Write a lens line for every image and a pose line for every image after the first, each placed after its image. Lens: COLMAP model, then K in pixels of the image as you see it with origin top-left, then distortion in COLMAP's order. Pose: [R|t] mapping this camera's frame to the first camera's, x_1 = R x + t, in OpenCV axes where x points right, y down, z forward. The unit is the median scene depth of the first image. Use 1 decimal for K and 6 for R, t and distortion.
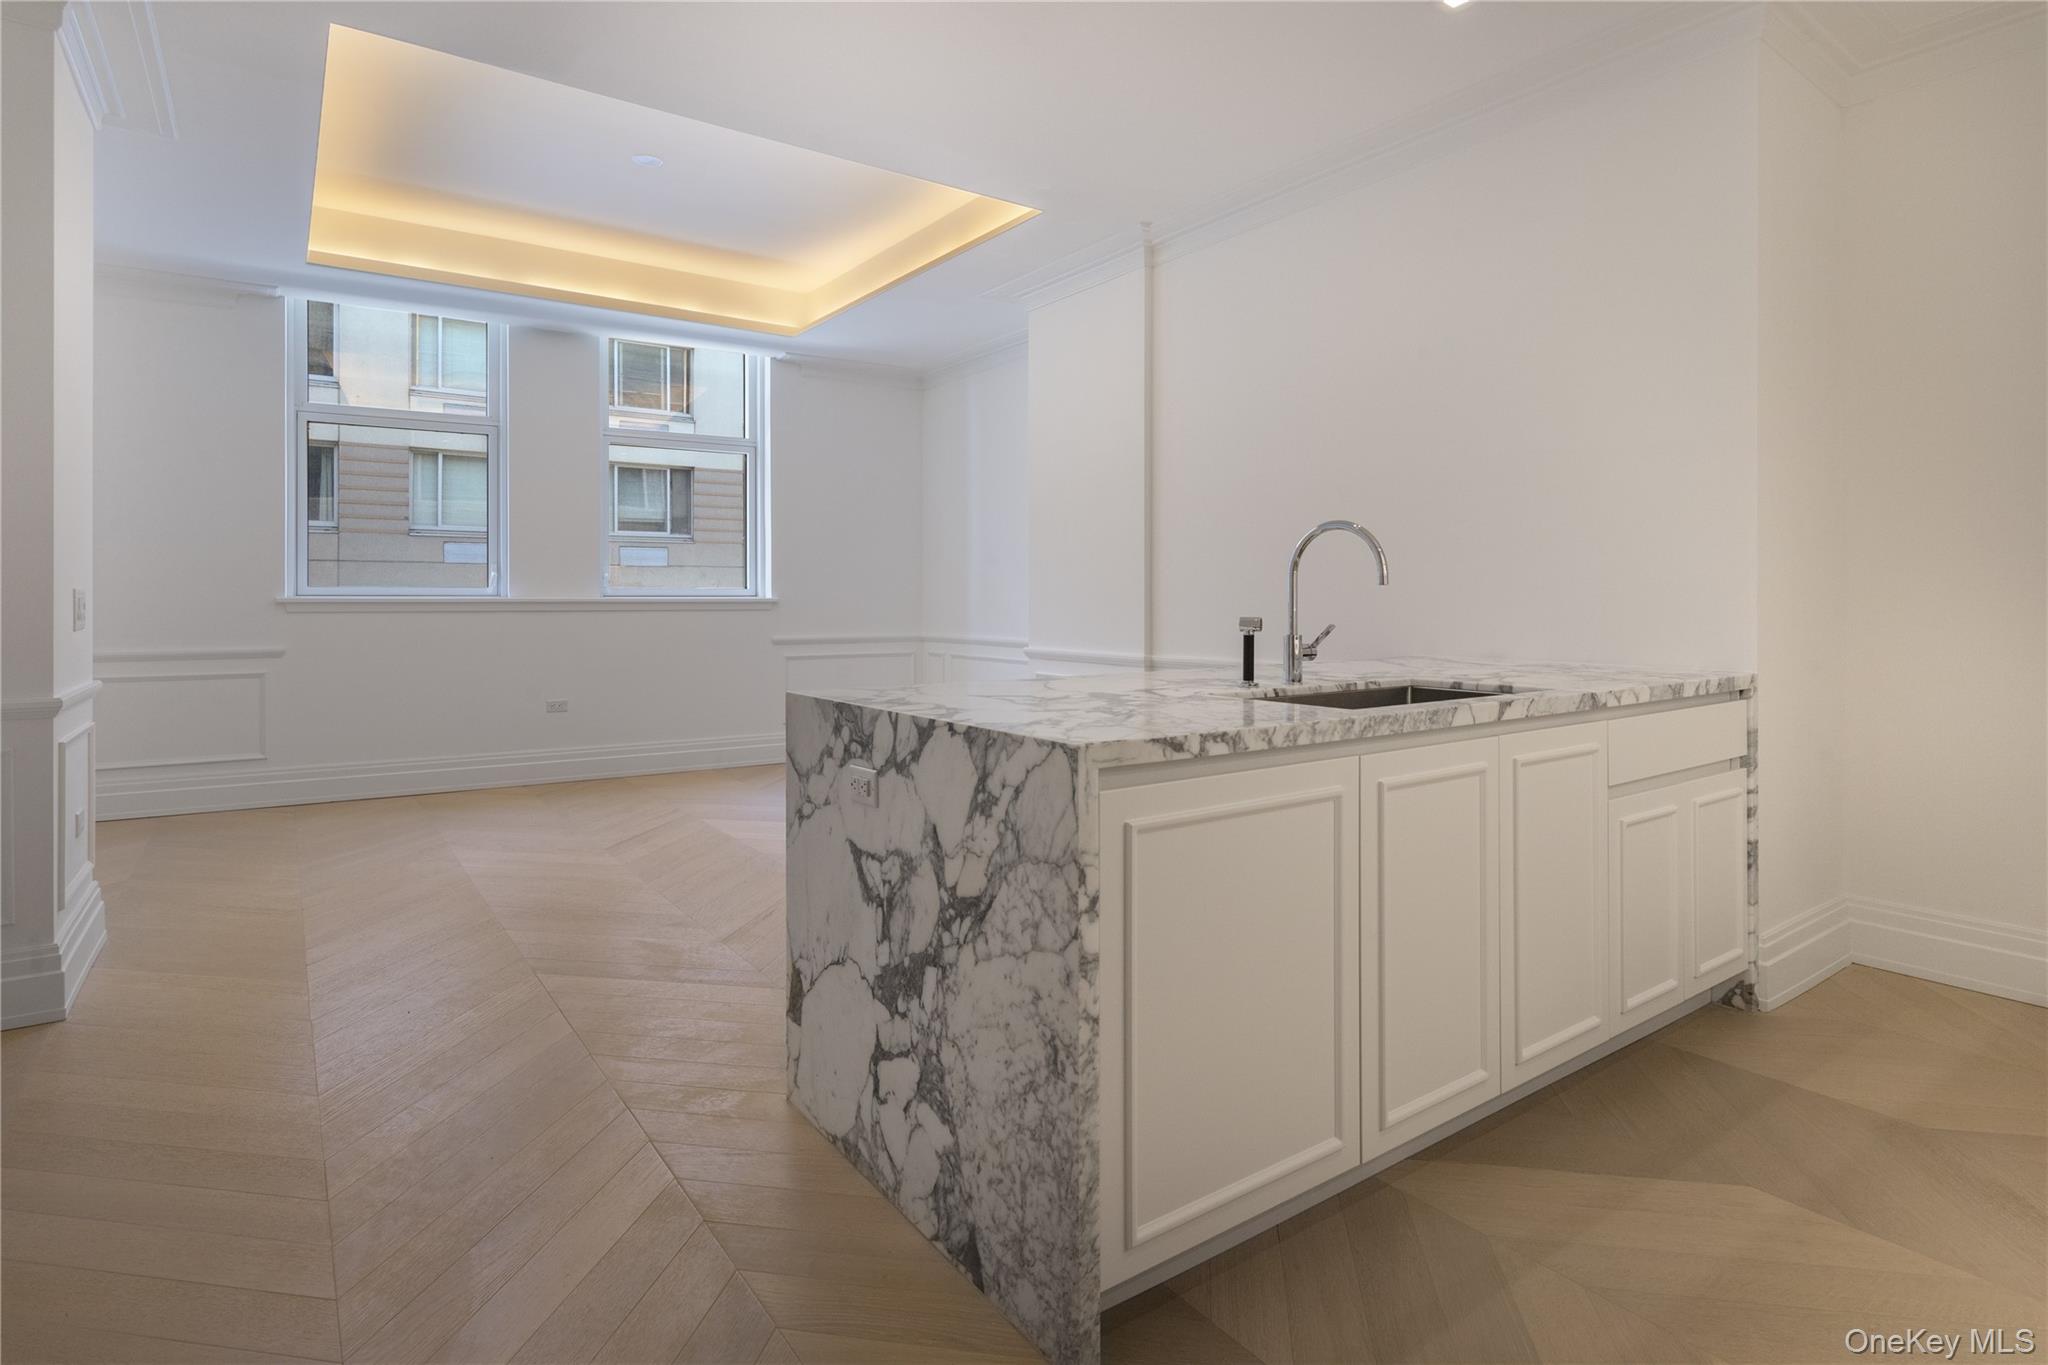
lens RADIAL K [[1025.5, 0, 968.0], [0, 1025.5, 593.1], [0, 0, 1]] dist [-0.002939, -0.000799]
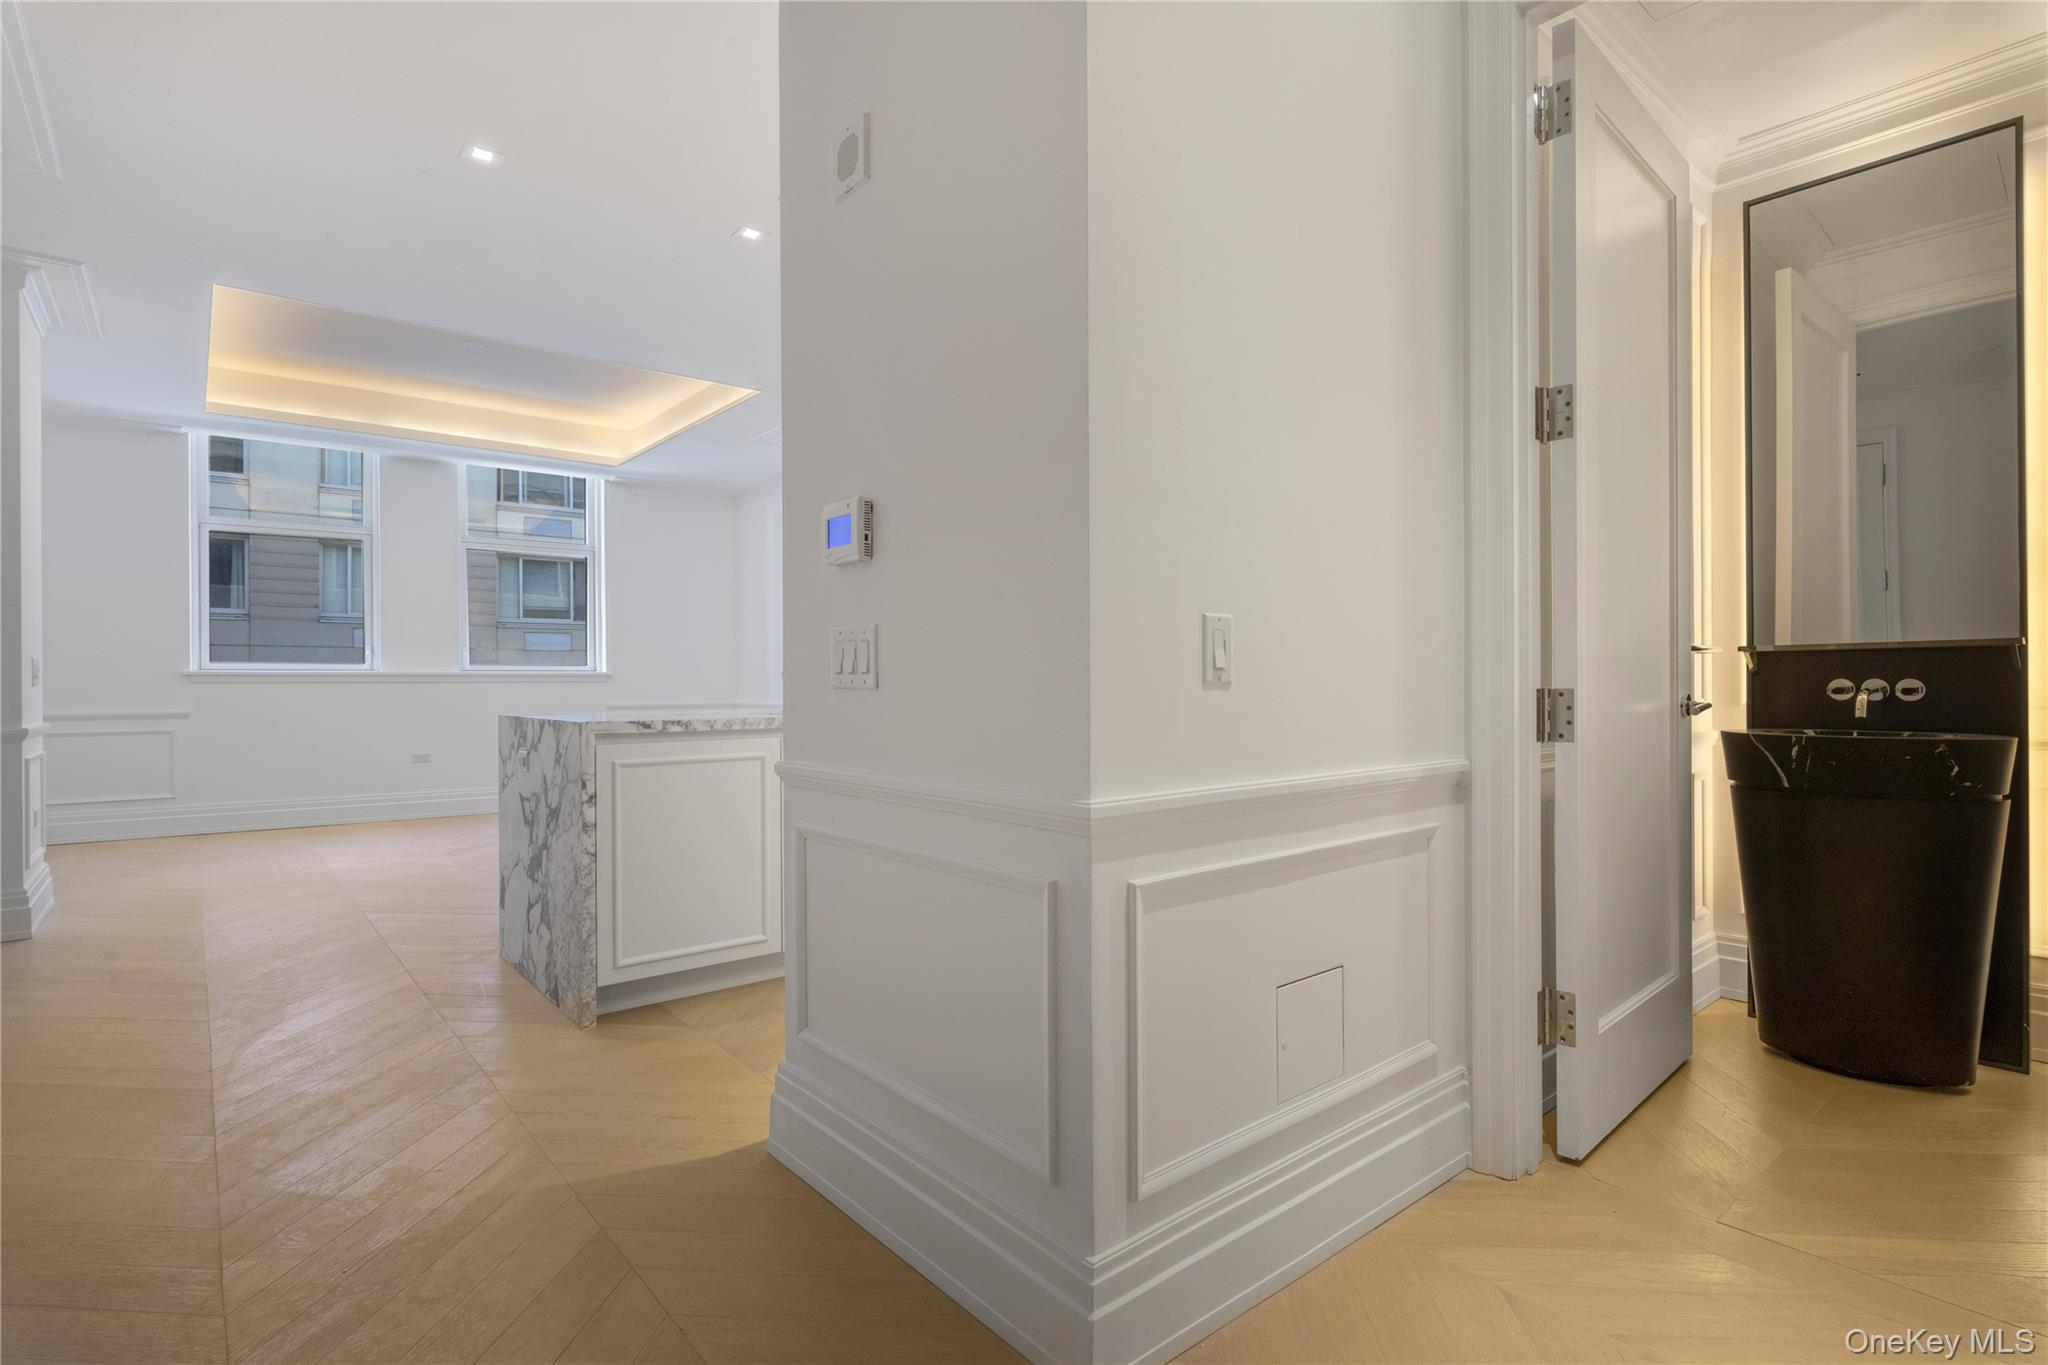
lens RADIAL K [[1025.5, 0, 1022.9], [0, 1025.5, 684.3], [0, 0, 1]] dist [-0.002939, -0.000799]
pose [[0.996117, -0.003886, 0.087953, 0.276677], [0.003585, 0.999987, 0.003579, 0.022404], [-0.087966, -0.003250, 0.996118, -0.391783]]
